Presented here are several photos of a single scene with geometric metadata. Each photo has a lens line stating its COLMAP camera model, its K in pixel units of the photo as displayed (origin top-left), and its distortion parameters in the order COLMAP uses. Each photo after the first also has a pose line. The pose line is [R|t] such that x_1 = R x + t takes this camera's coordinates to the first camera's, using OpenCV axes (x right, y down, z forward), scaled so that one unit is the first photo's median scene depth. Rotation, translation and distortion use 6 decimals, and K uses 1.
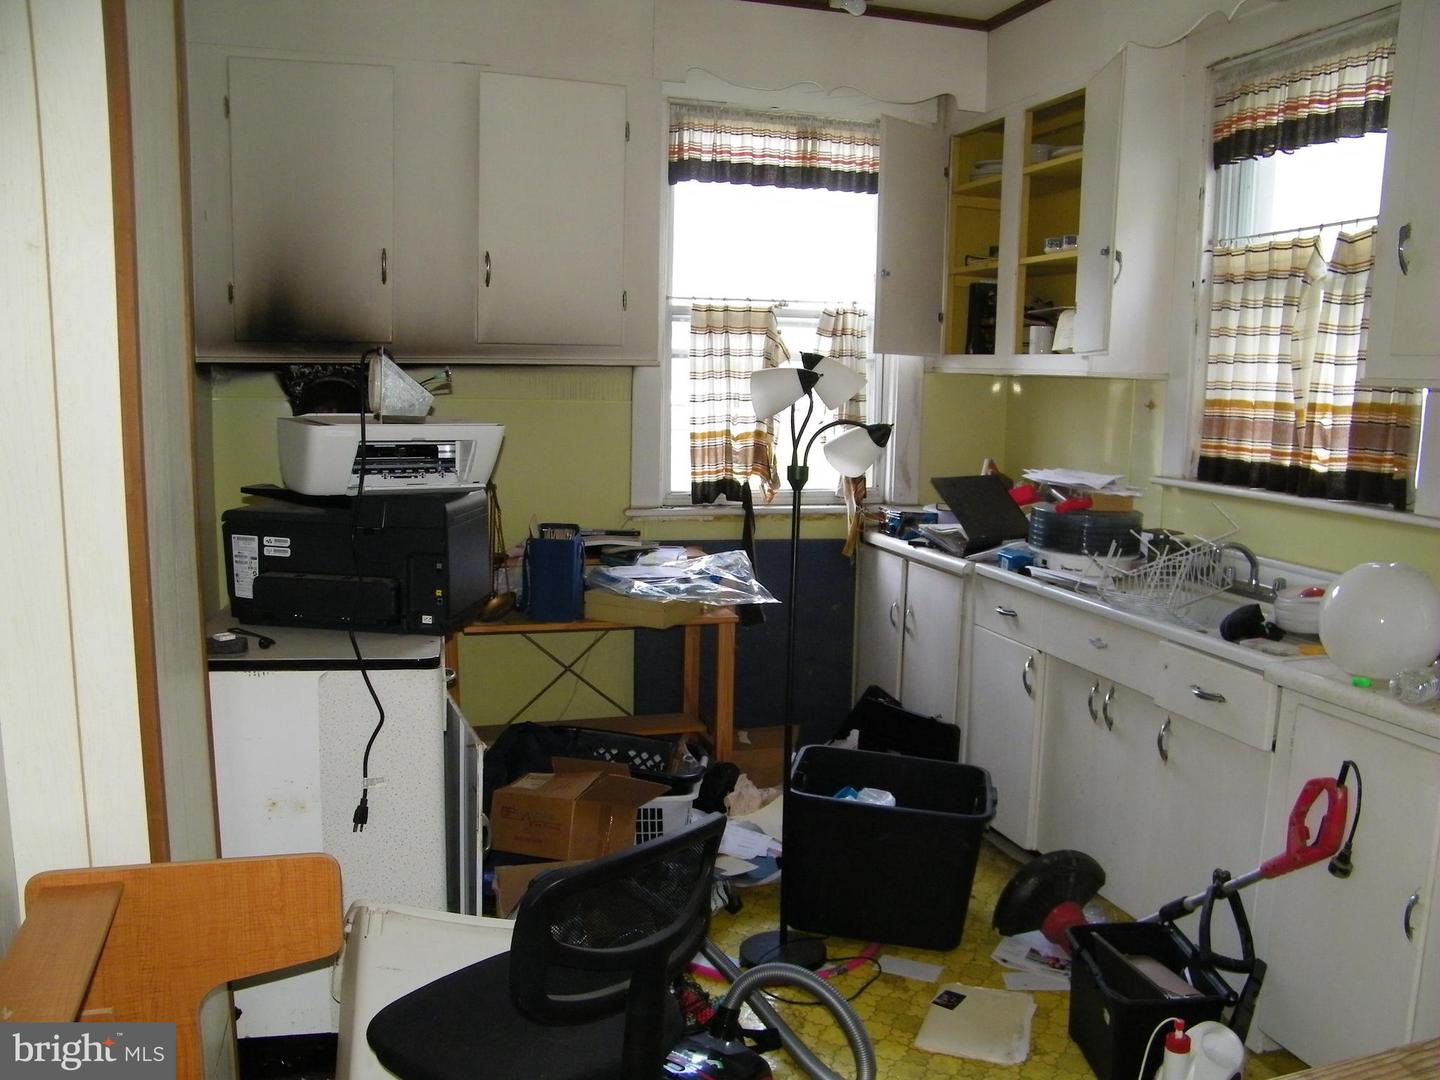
lens RADIAL K [[1254.1, 0, 722.5], [0, 1254.1, 540.8], [0, 0, 1]] dist [-0.189211, 0.167828]
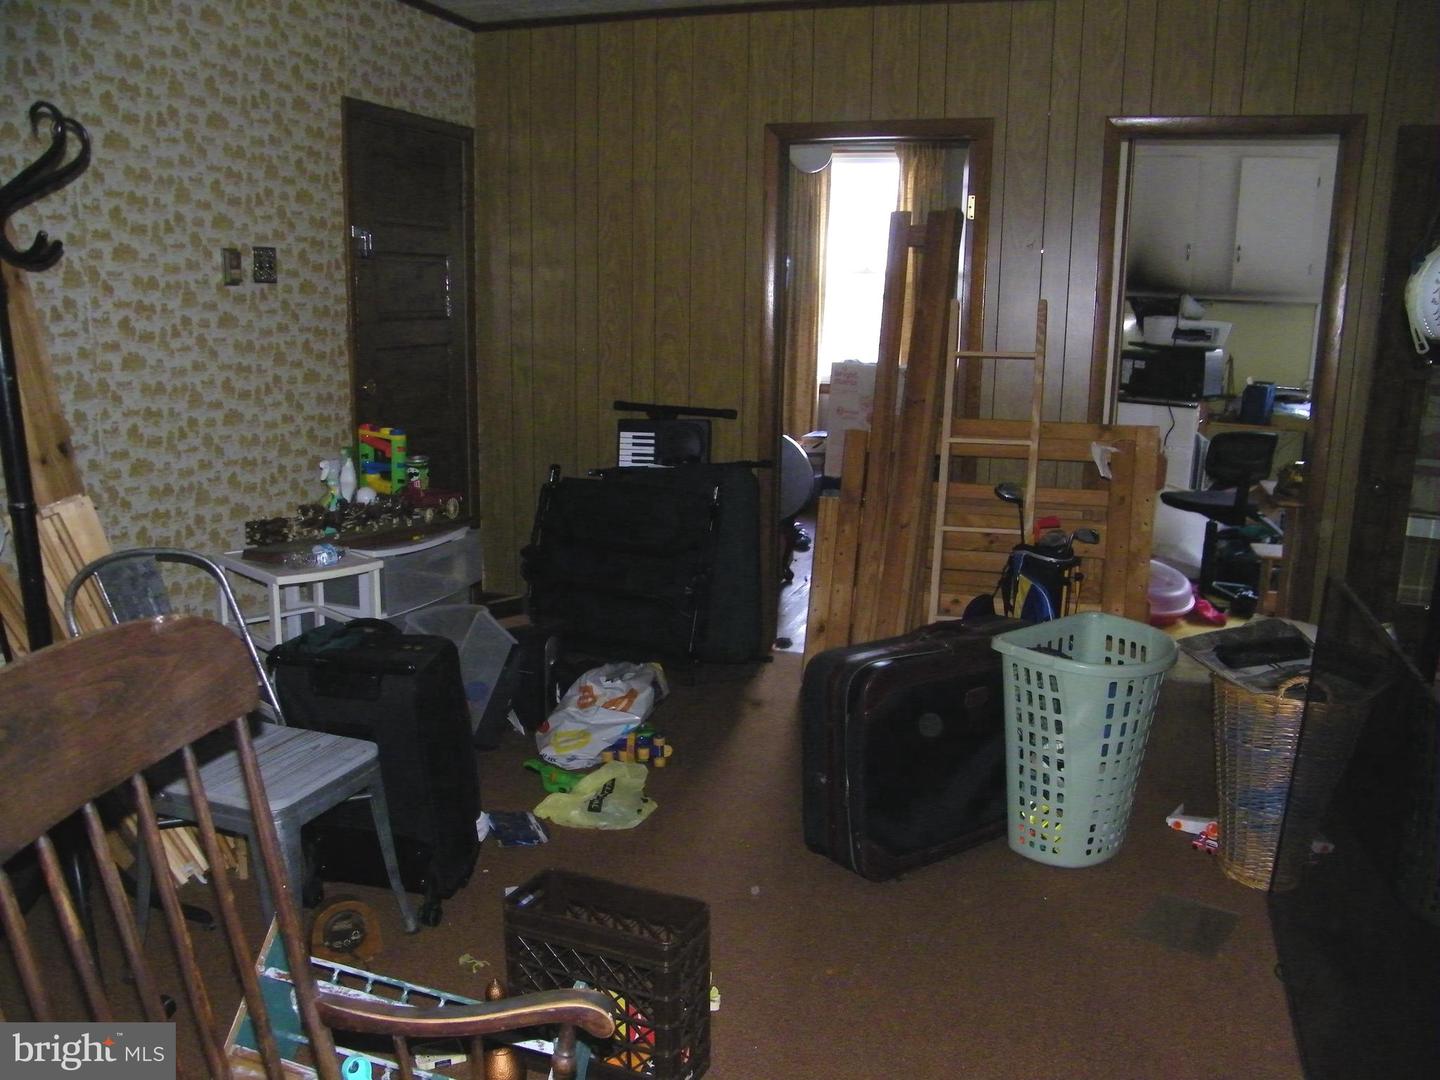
lens RADIAL K [[1254.1, 0, 721.7], [0, 1254.1, 543.0], [0, 0, 1]] dist [-0.189211, 0.167828]
pose [[0.821375, 0.126816, -0.556113, 0.422407], [-0.093828, 0.991730, 0.087570, 0.241511], [0.562619, -0.019749, 0.826480, -1.723226]]
